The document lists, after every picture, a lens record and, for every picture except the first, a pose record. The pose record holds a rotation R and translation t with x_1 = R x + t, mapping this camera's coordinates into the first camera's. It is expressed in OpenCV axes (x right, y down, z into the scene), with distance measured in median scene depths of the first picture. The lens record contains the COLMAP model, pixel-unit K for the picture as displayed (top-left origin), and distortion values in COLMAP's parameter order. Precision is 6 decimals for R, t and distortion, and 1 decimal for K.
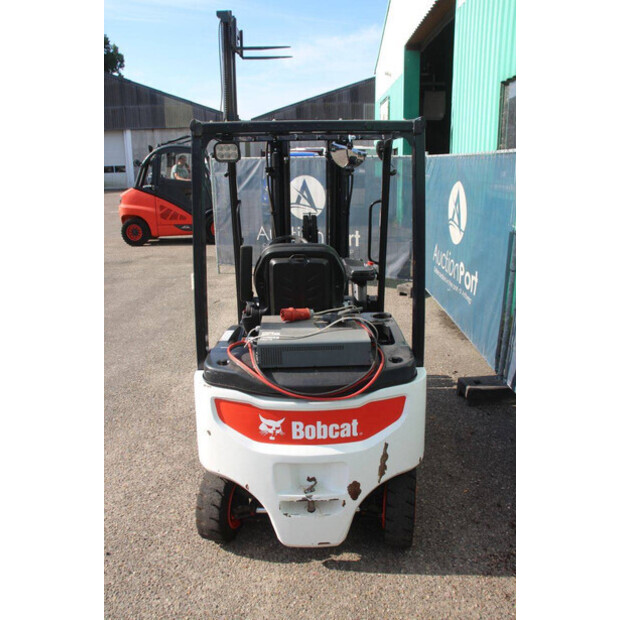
lens RADIAL K [[493.9, 0, 313.9], [0, 493.9, 327.7], [0, 0, 1]] dist [-0.171595, 0.151496]
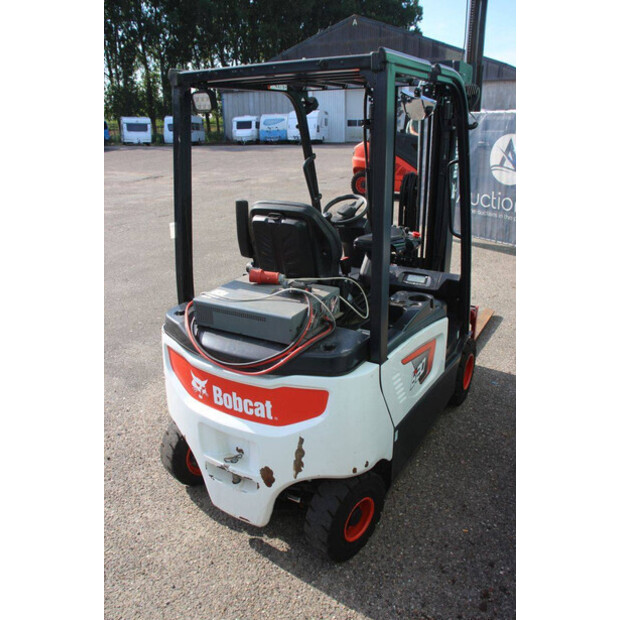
lens RADIAL K [[493.9, 0, 313.9], [0, 493.9, 327.7], [0, 0, 1]] dist [-0.171595, 0.151496]
pose [[0.859167, 0.195855, -0.472729, 0.536263], [-0.156654, 0.980167, 0.121377, -0.064668], [0.487126, -0.030229, 0.872809, 0.249908]]
